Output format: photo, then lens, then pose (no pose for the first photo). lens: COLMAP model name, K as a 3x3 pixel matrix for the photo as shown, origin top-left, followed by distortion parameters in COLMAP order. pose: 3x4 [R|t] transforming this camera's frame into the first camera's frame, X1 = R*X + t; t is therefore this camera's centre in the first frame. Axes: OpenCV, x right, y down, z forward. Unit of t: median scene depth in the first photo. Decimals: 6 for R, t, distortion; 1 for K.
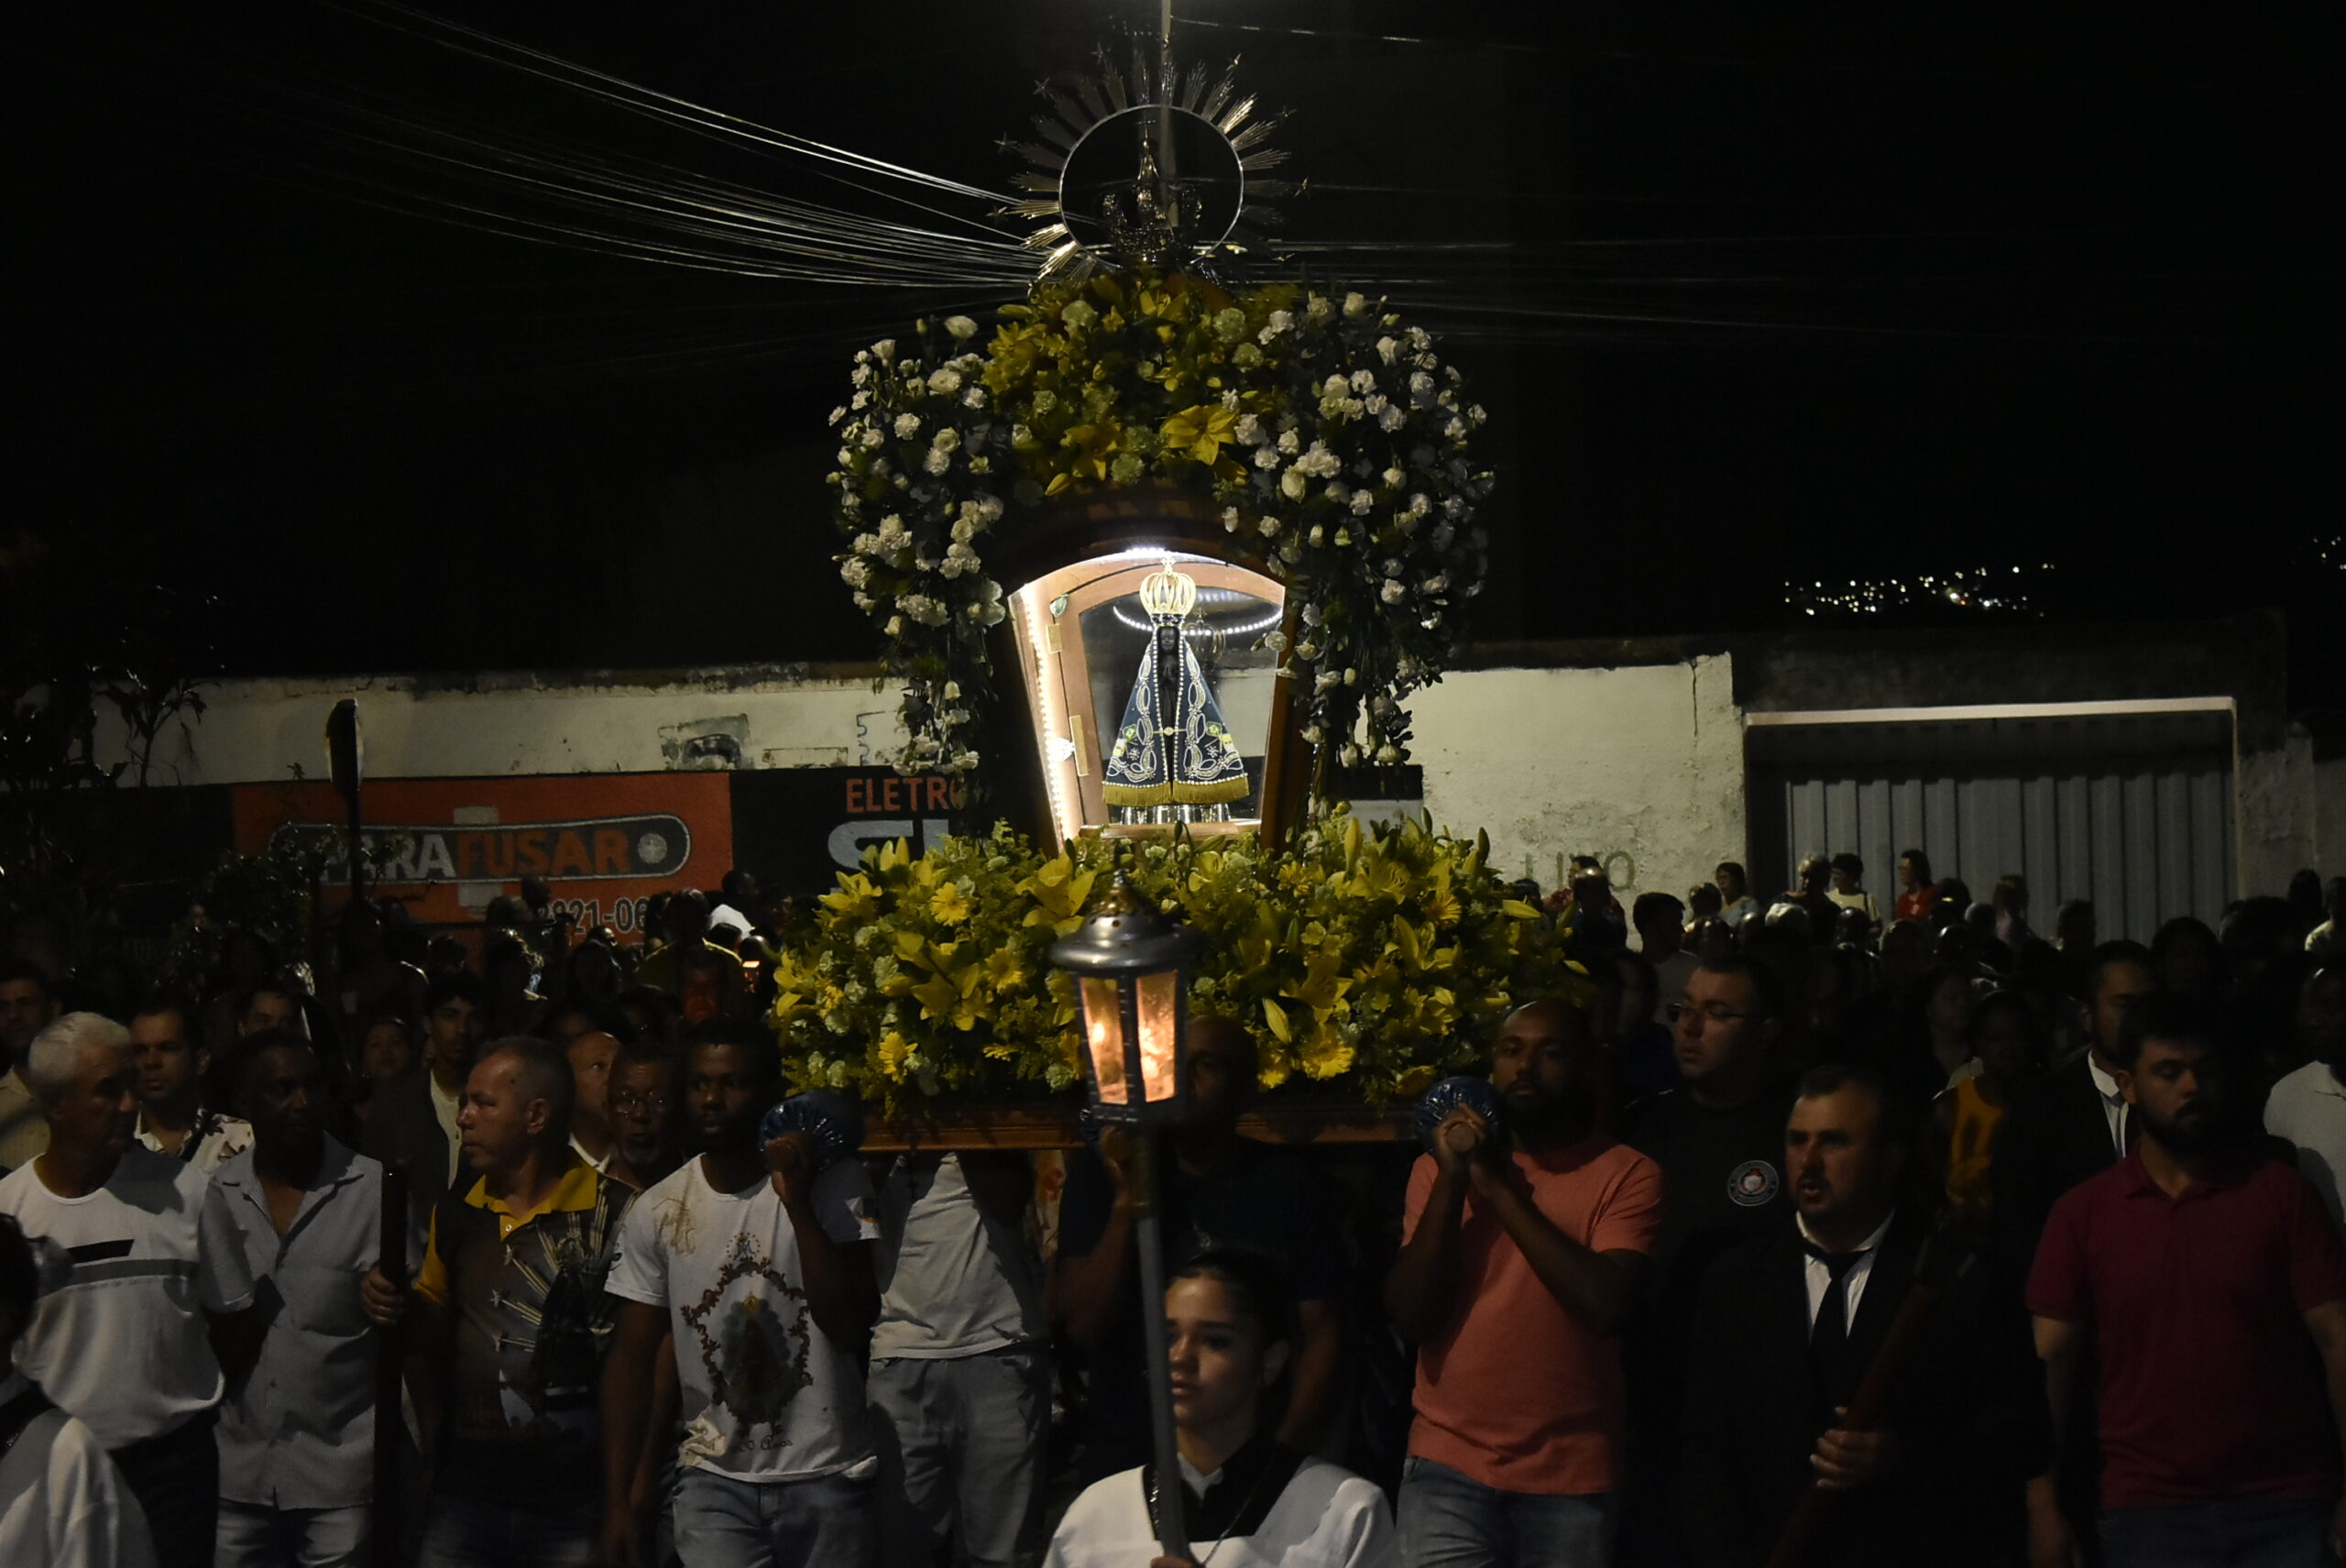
lens RADIAL K [[5536.7, 0, 1173.0], [0, 5536.7, 784.0], [0, 0, 1]] dist [1.251803, 0.011935]
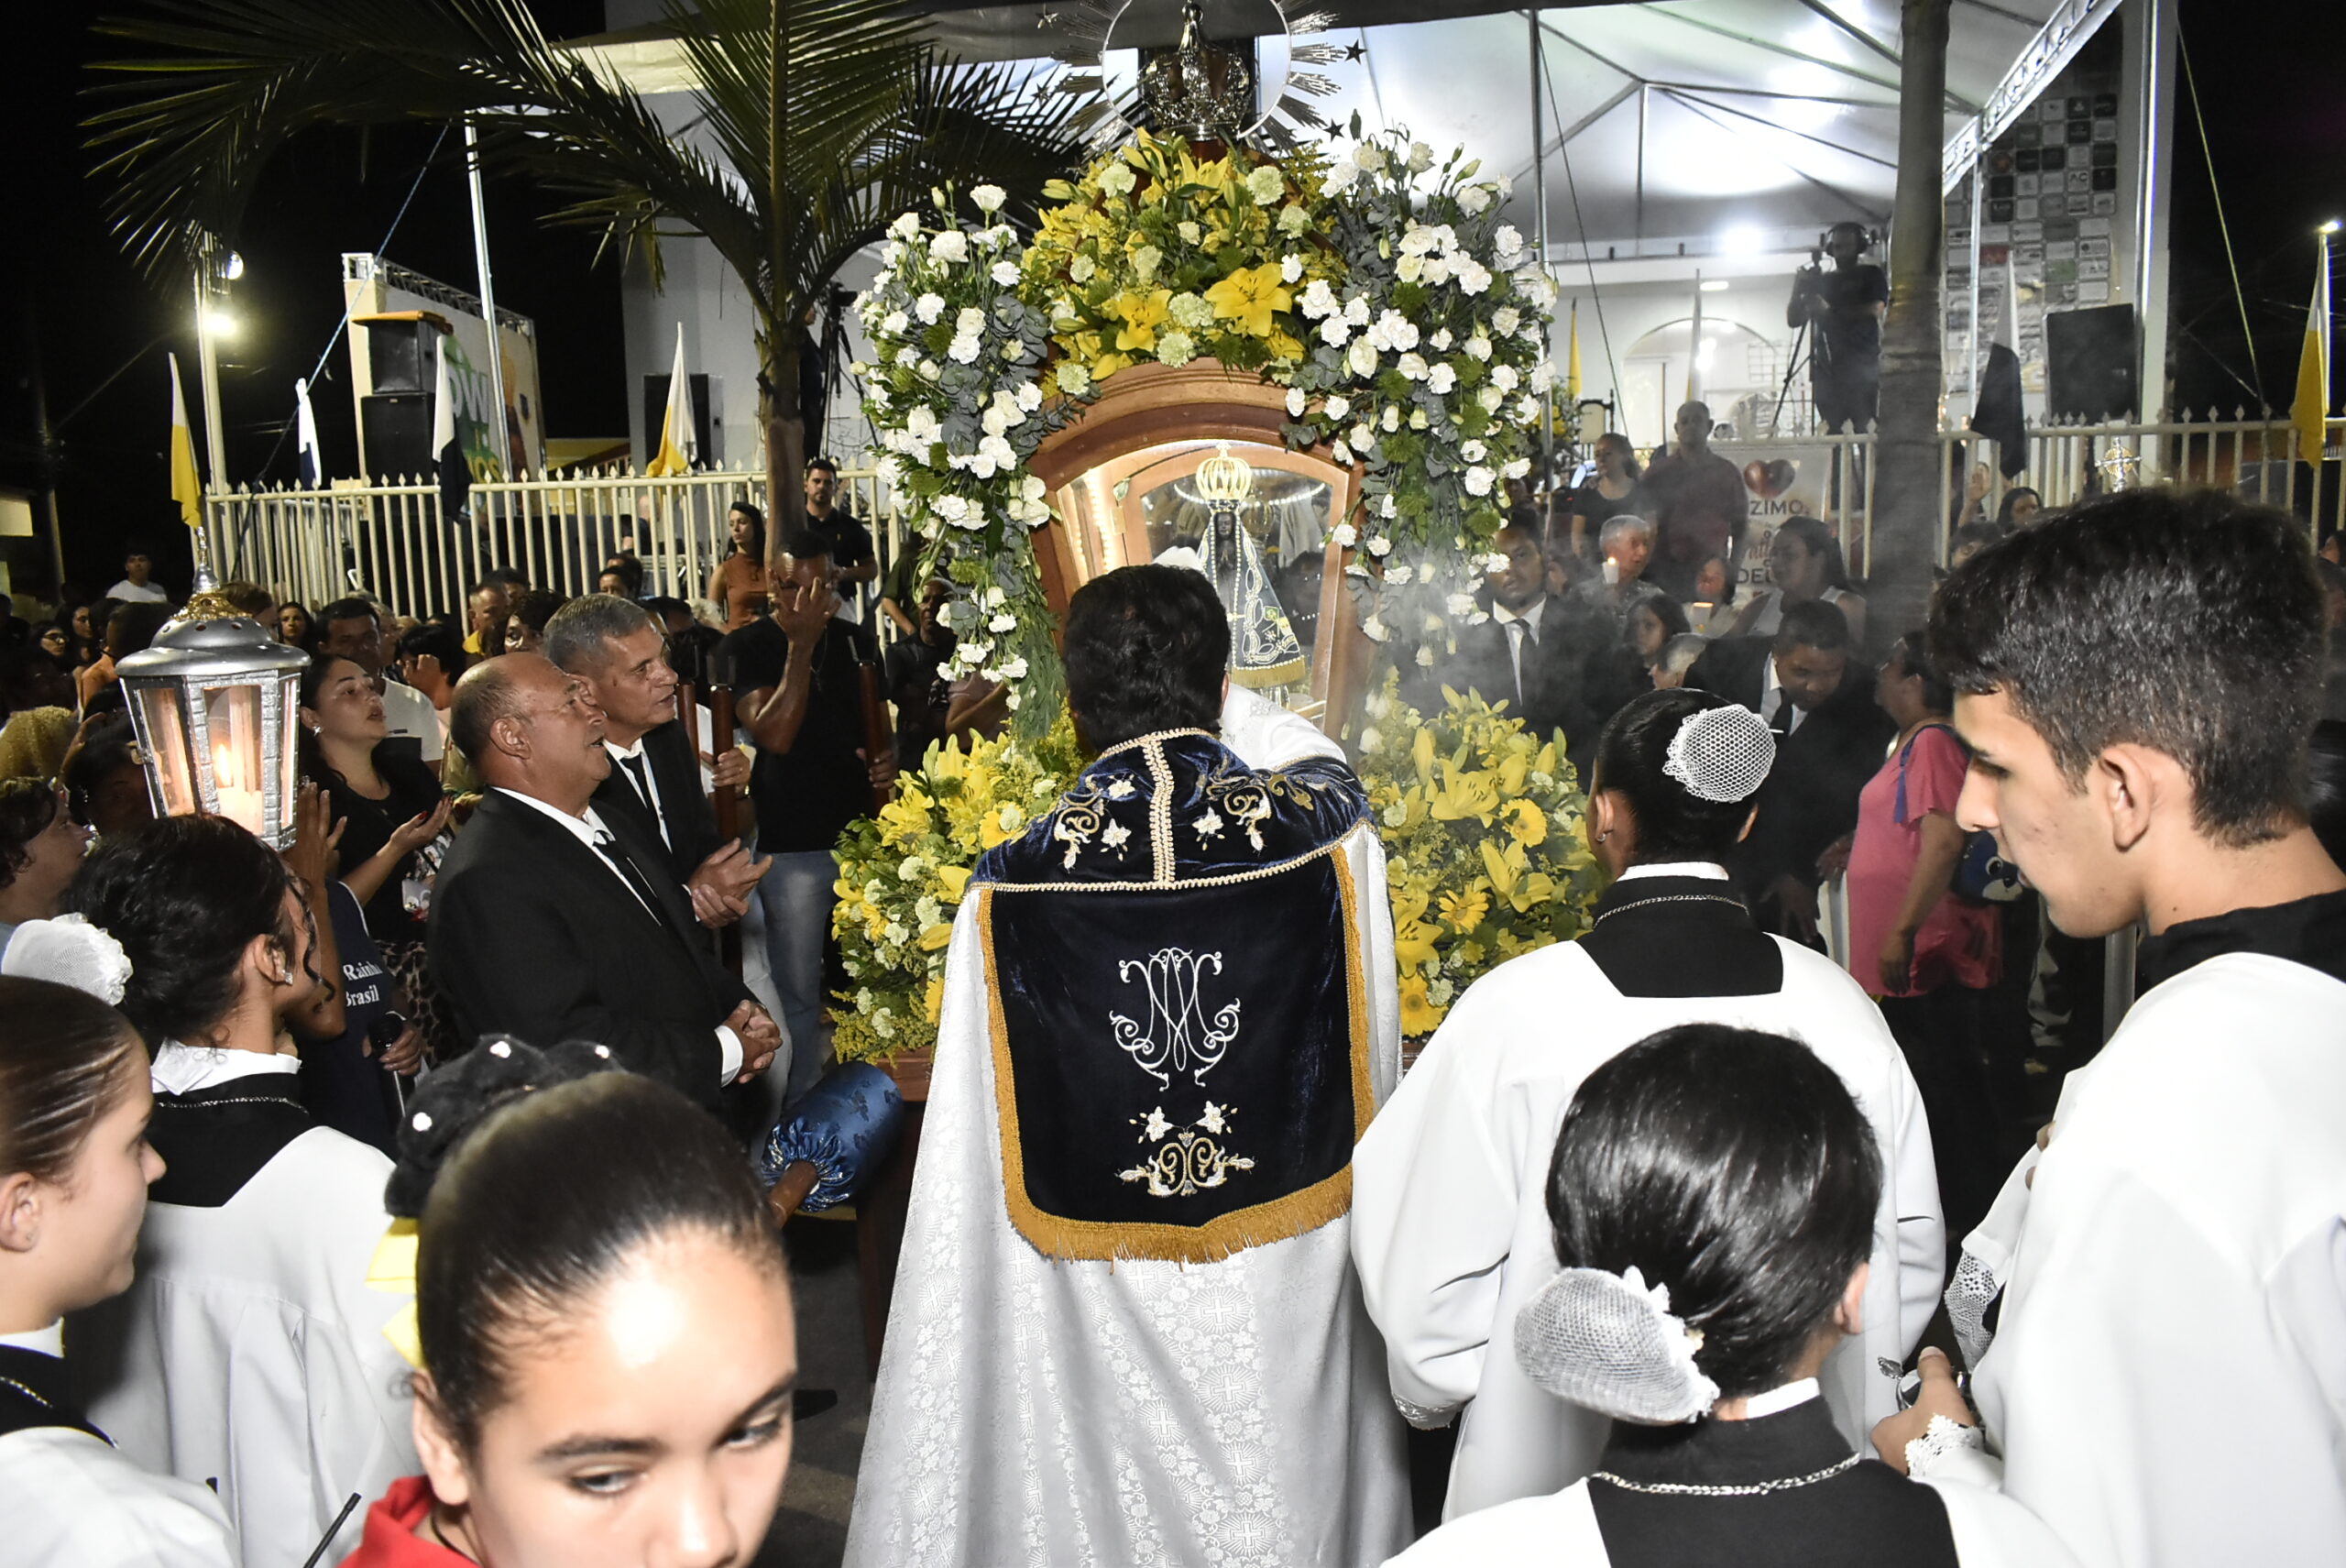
lens RADIAL K [[1729.2, 0, 1173.0], [0, 1729.2, 784.0], [0, 0, 1]] dist [-0.000265, -0.000171]
pose [[0.999332, -0.019483, -0.030907, -0.001548], [0.024266, 0.986361, 0.162799, -0.032600], [0.027314, -0.163440, 0.986175, 0.712264]]
